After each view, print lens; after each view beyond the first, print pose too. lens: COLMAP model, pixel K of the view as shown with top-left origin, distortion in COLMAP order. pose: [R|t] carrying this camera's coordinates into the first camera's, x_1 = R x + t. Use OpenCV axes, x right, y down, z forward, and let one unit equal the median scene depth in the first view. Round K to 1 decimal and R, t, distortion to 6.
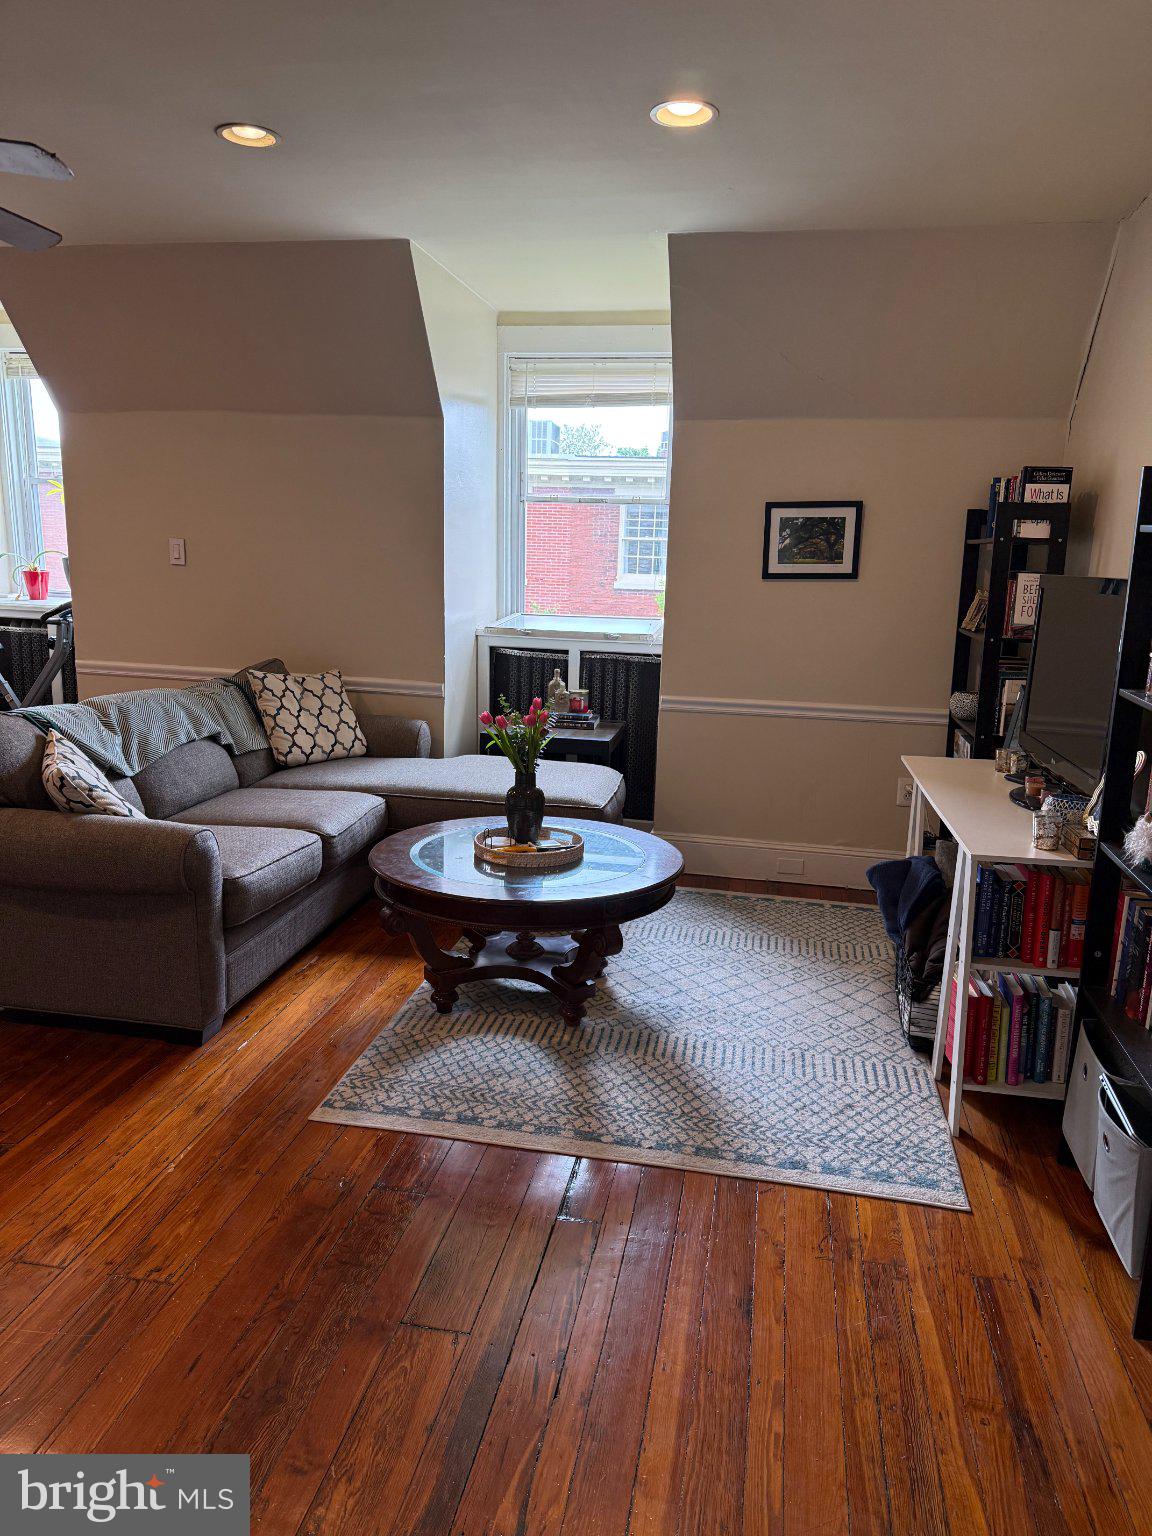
lens RADIAL K [[1096.3, 0, 578.6], [0, 1096.3, 768.3], [0, 0, 1]] dist [0.065985, -0.078367]
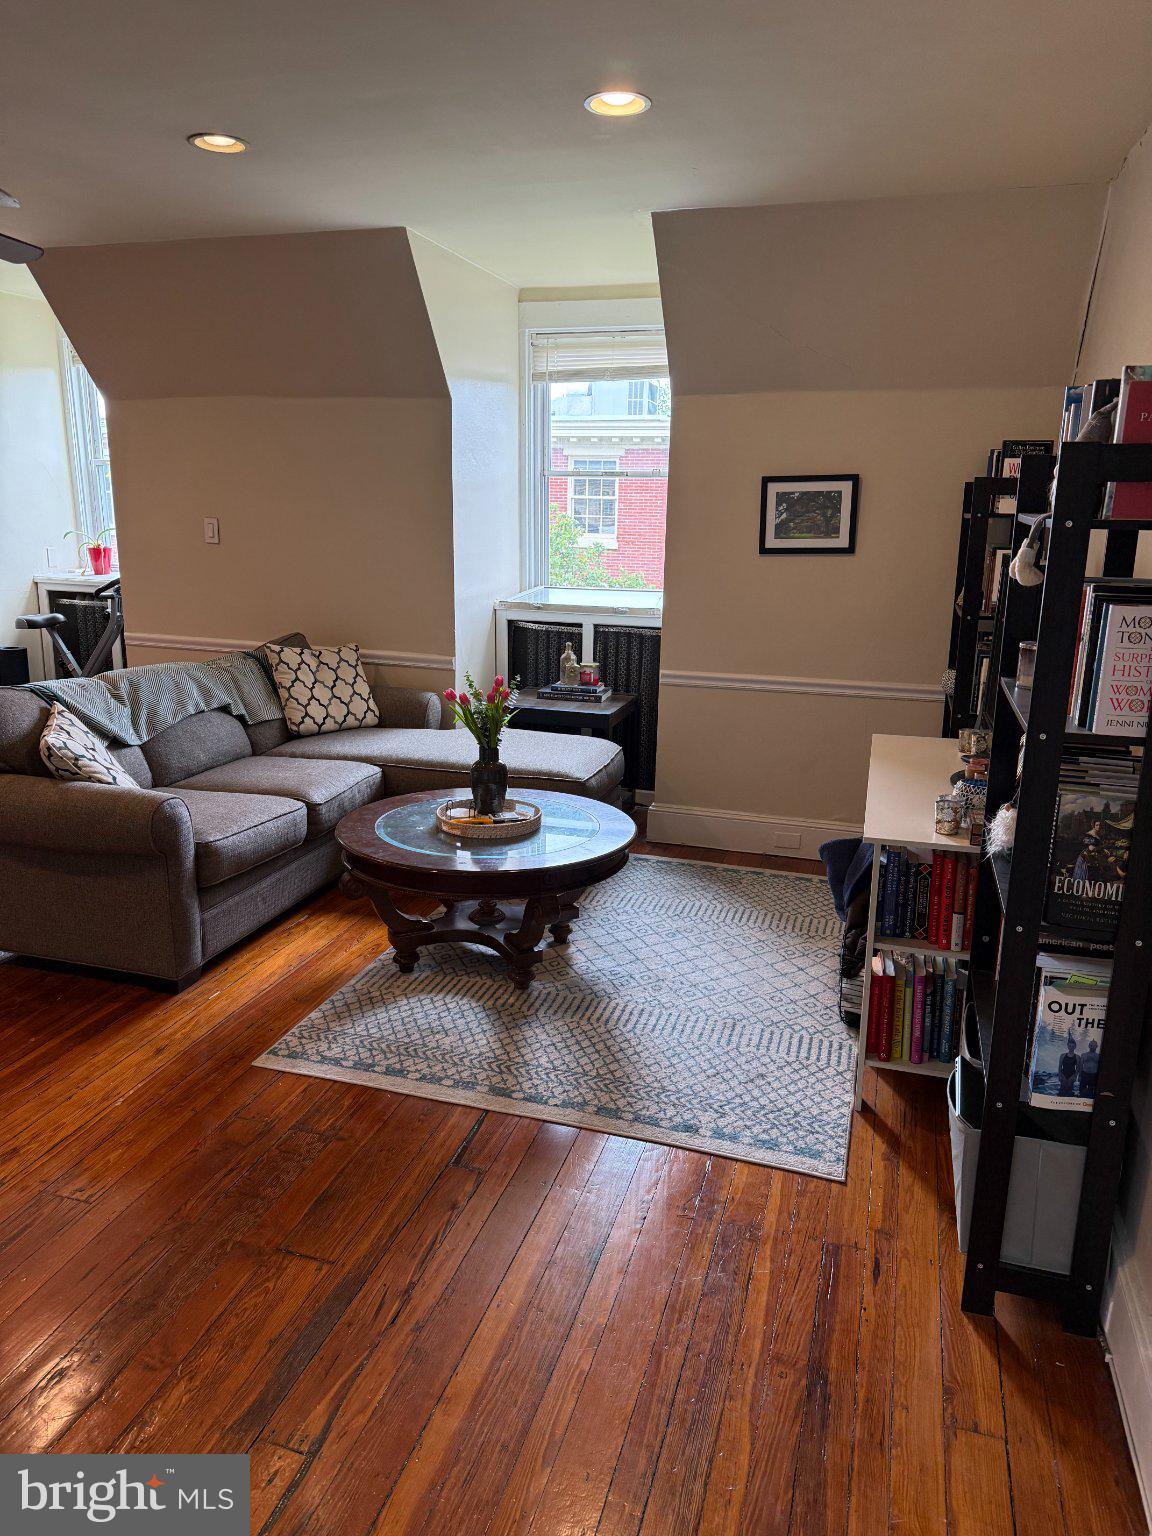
lens RADIAL K [[1096.3, 0, 565.1], [0, 1096.3, 769.6], [0, 0, 1]] dist [0.065985, -0.078367]
pose [[0.993196, 0.015784, -0.115378, 0.151880], [-0.011606, 0.999256, 0.036792, -0.014687], [0.115873, -0.035203, 0.992640, -0.031861]]
